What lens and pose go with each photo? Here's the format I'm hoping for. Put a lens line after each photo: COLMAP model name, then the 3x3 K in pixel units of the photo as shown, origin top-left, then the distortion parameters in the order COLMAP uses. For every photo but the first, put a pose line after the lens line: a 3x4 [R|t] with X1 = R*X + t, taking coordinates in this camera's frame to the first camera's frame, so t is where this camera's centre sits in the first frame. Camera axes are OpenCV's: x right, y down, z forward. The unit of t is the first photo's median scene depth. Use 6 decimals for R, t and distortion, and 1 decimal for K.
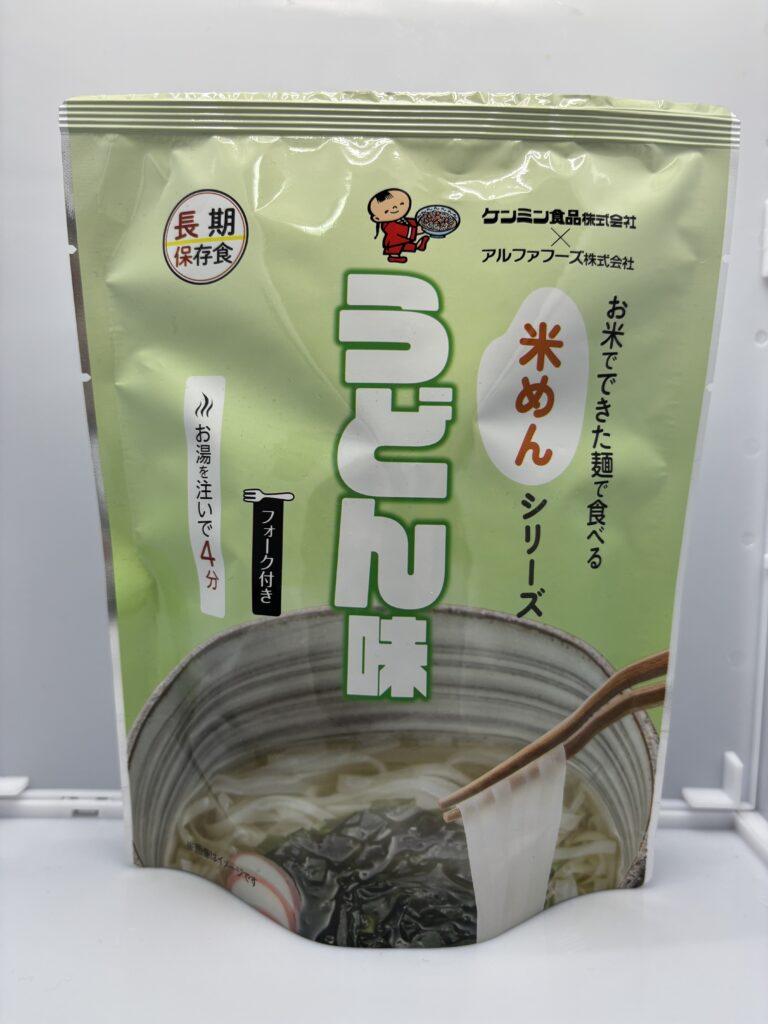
lens RADIAL K [[772.7, 0, 384.0], [0, 772.7, 512.0], [0, 0, 1]] dist [-0.000643, -0.001827]
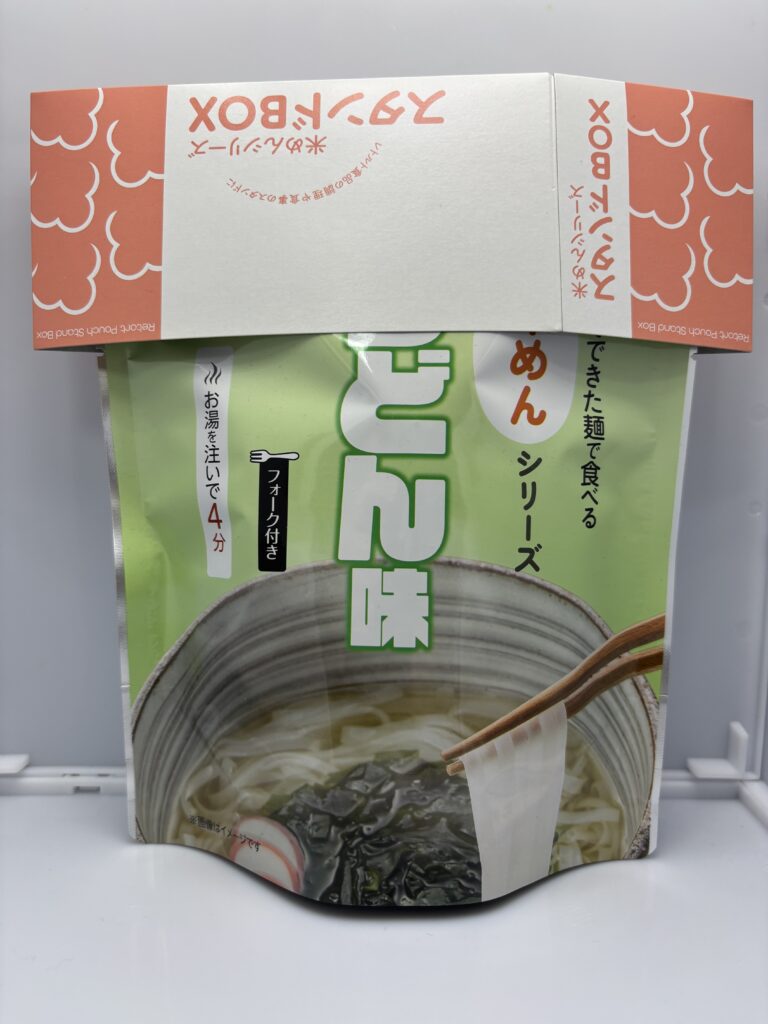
lens RADIAL K [[772.7, 0, 384.0], [0, 772.7, 512.0], [0, 0, 1]] dist [-0.000643, -0.001827]
pose [[0.999975, -0.006502, 0.002782, -0.005166], [0.006704, 0.996772, -0.080000, 0.136762], [-0.002253, 0.080017, 0.996791, -0.031314]]
